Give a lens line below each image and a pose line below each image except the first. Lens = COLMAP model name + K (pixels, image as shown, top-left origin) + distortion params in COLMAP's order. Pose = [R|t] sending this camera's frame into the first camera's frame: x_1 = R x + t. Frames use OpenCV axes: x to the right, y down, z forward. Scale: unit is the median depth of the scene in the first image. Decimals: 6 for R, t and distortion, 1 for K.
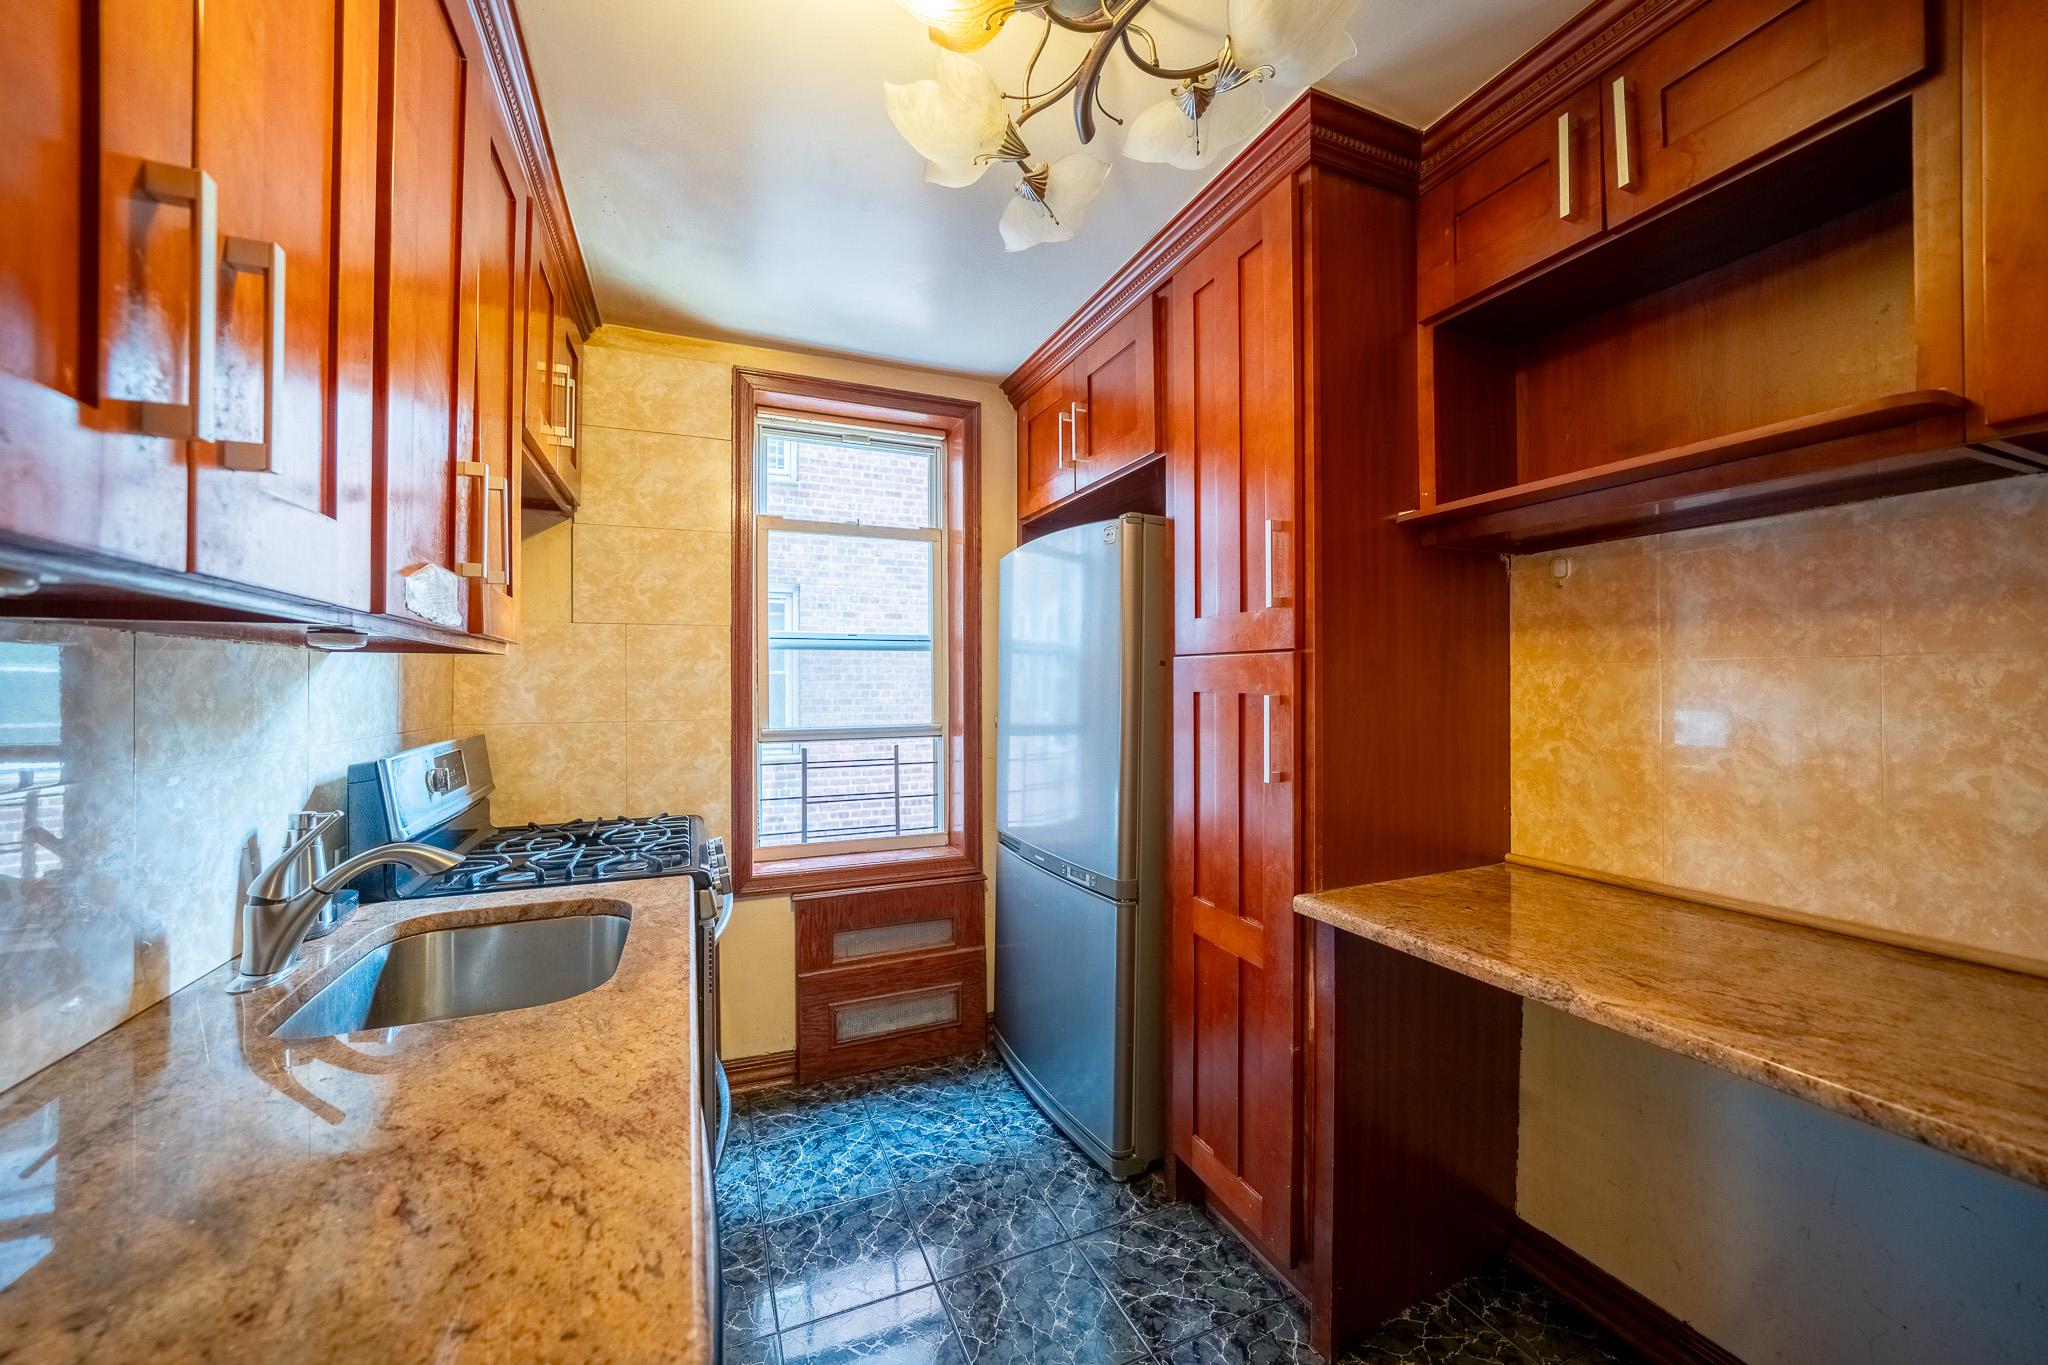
lens RADIAL K [[757.2, 0, 1025.6], [0, 757.2, 681.4], [0, 0, 1]] dist [-0.013587, 0.000322]
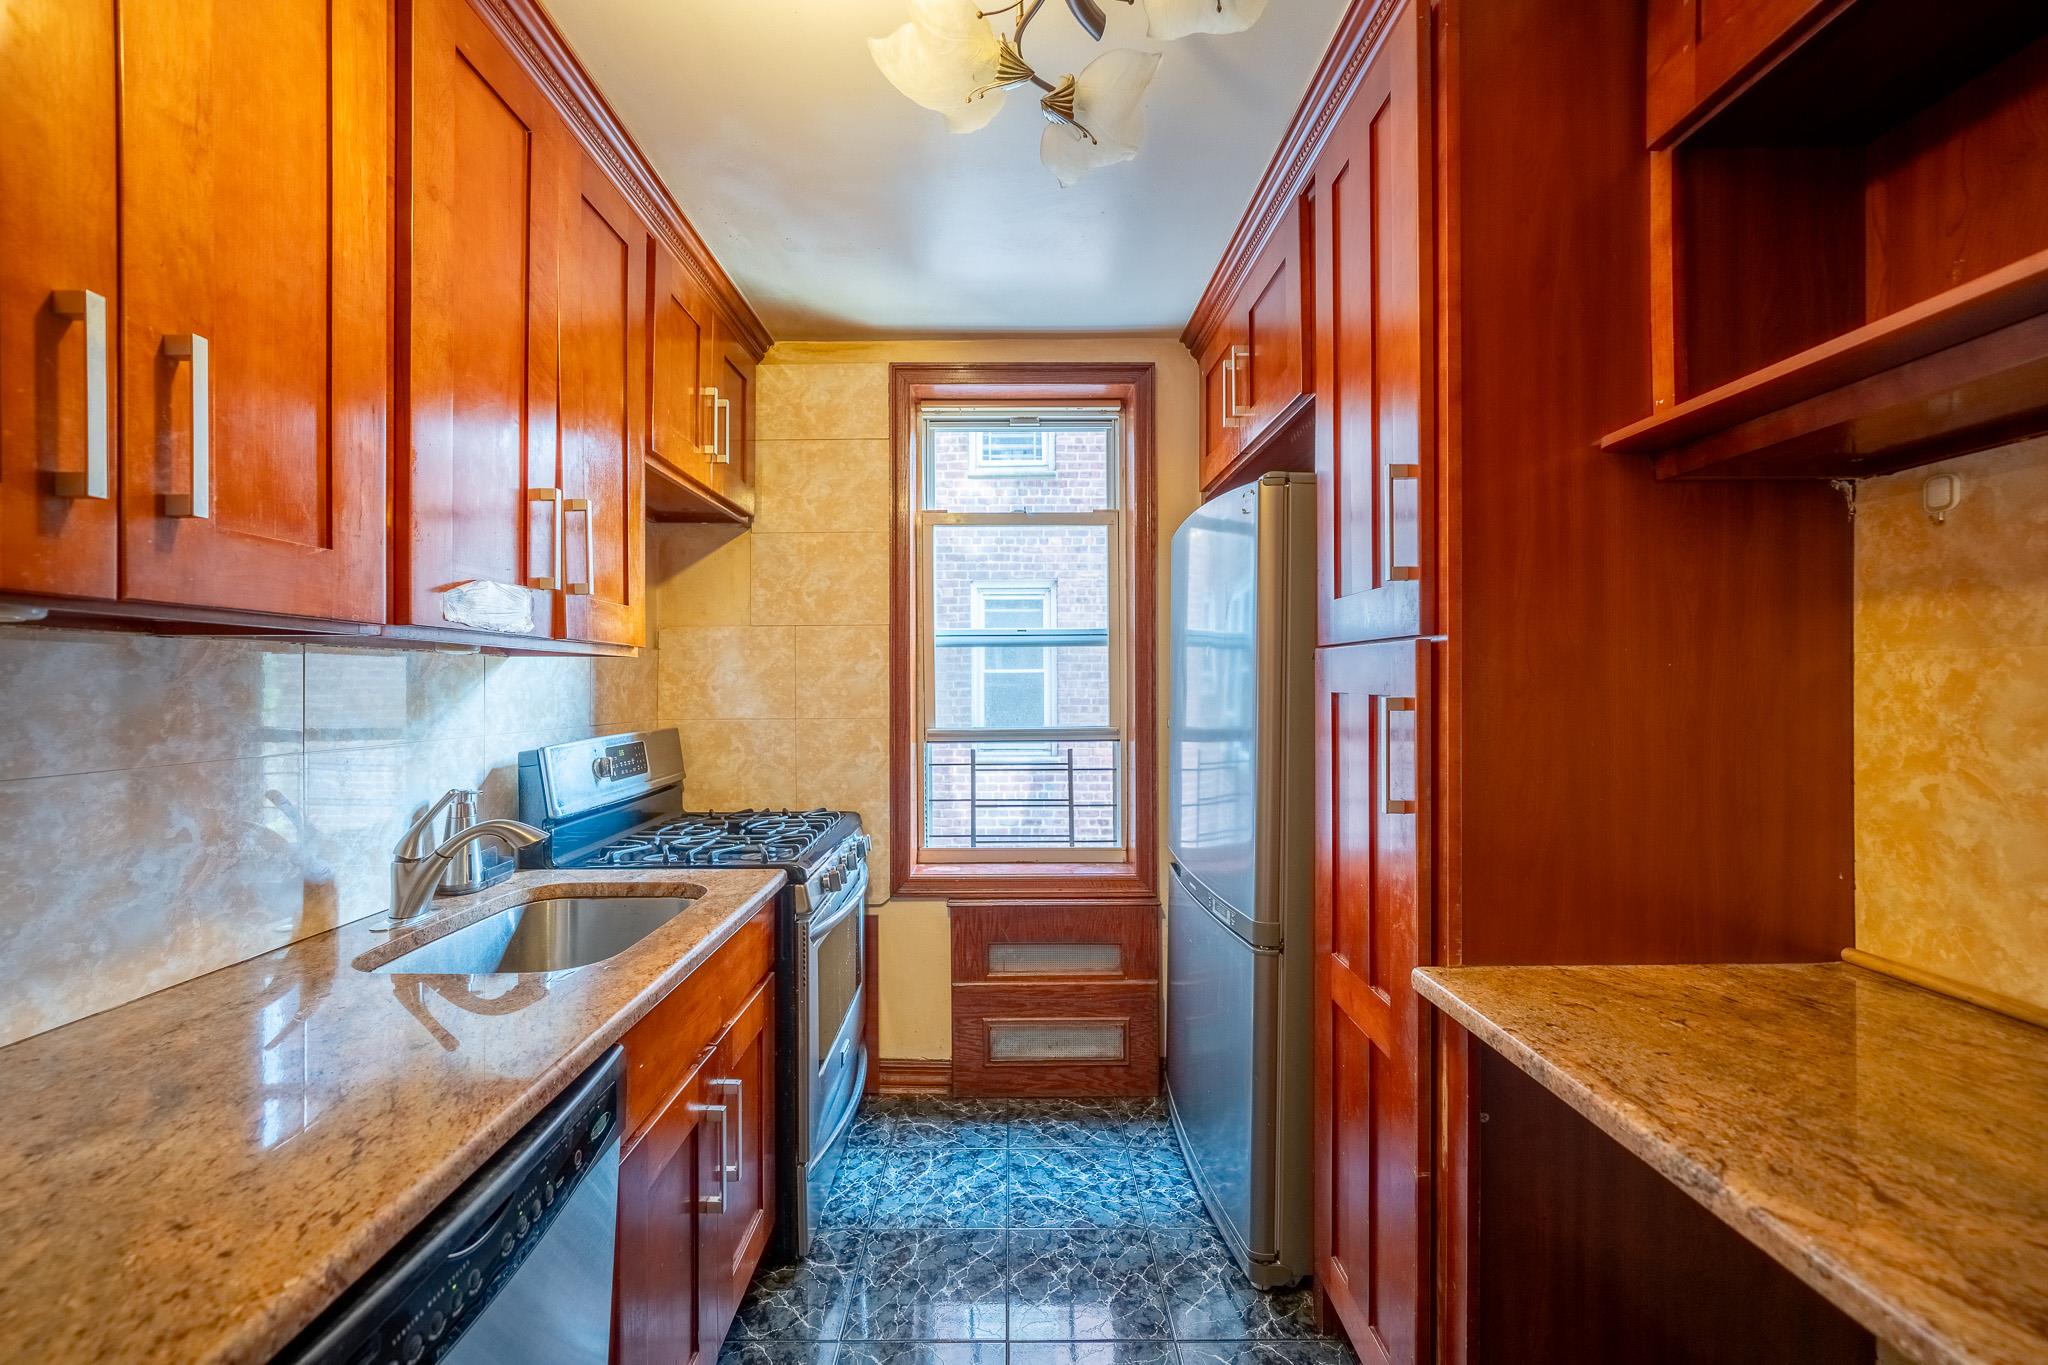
lens RADIAL K [[823.9, 0, 1012.6], [0, 823.9, 684.5], [0, 0, 1]] dist [-0.003243, 0.000839]
pose [[0.919838, -0.000162, -0.392298, 0.241047], [0.002425, 0.999983, 0.005275, 0.000198], [0.392290, -0.005804, 0.919823, 0.078349]]
